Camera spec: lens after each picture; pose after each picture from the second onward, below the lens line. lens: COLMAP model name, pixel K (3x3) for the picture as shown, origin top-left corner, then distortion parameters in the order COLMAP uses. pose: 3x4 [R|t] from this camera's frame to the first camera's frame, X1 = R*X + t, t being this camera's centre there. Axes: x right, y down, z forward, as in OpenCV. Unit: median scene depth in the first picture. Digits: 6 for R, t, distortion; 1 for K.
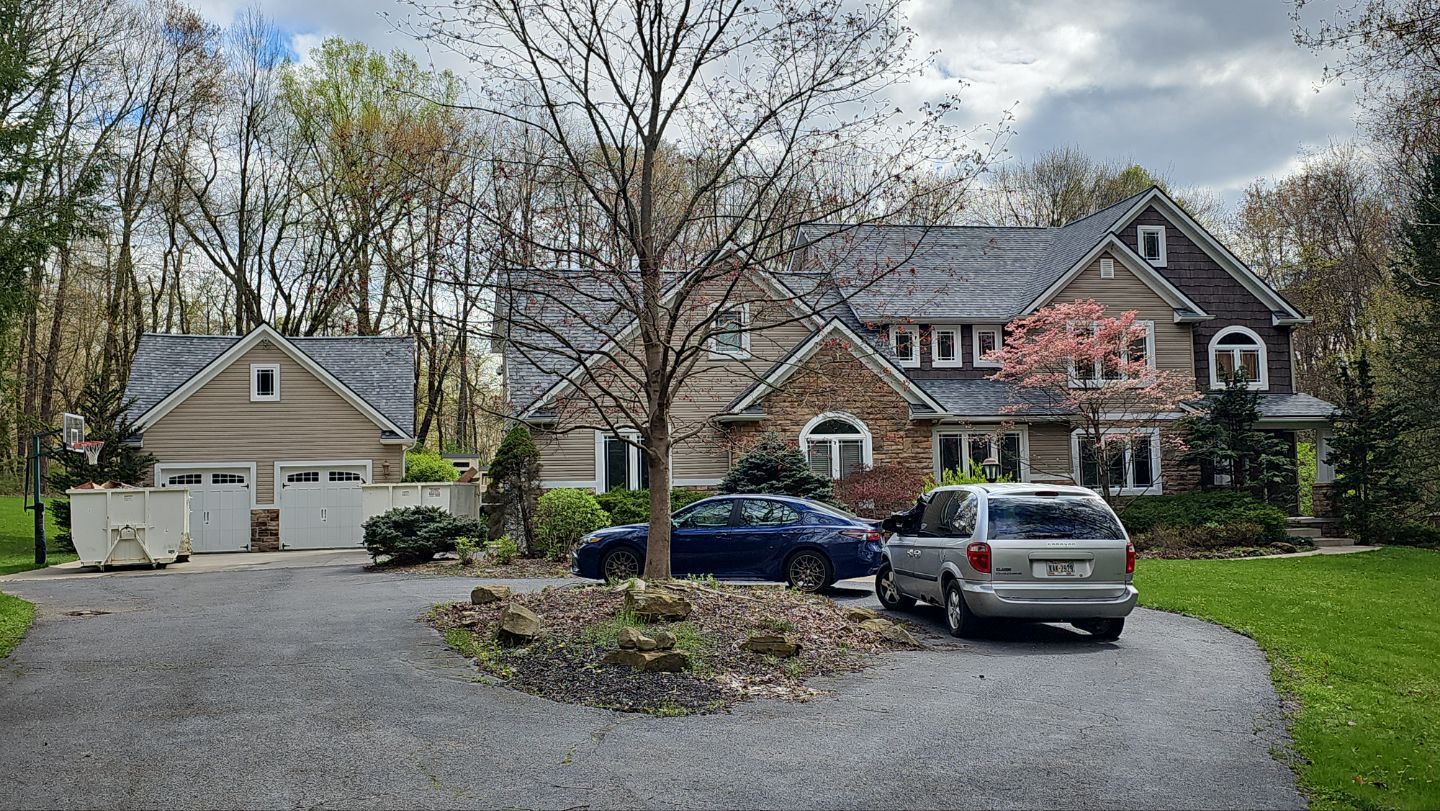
lens RADIAL K [[1190.4, 0, 720.0], [0, 1190.4, 405.5], [0, 0, 1]] dist [0.045623, -0.001178]
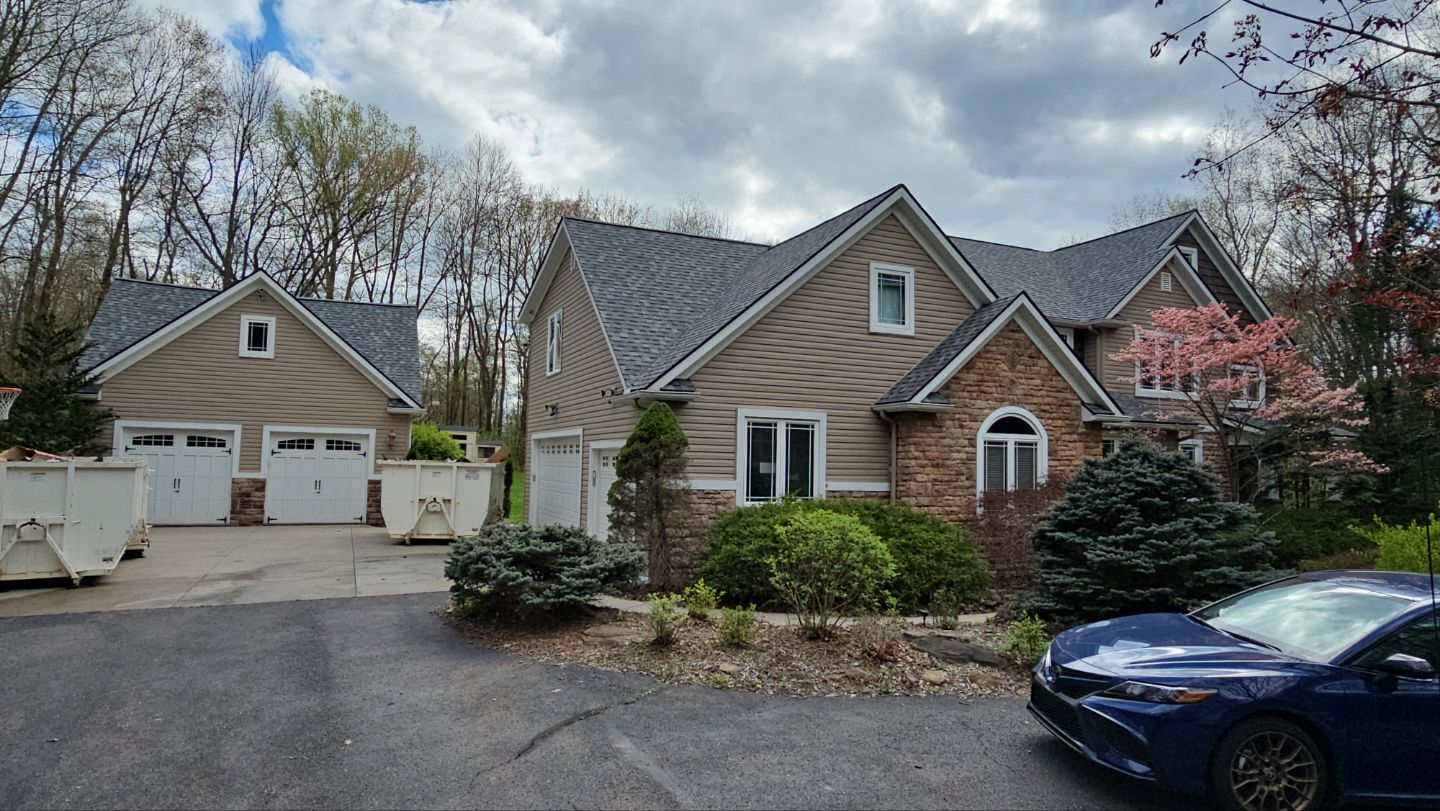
lens RADIAL K [[793.3, 0, 720.0], [0, 793.3, 402.0], [0, 0, 1]] dist [0.002068, 0.000227]
pose [[0.981469, 0.059173, 0.182255, -0.146400], [-0.059446, 0.998224, -0.003970, 0.011424], [-0.182166, -0.006938, 0.983243, 0.355010]]
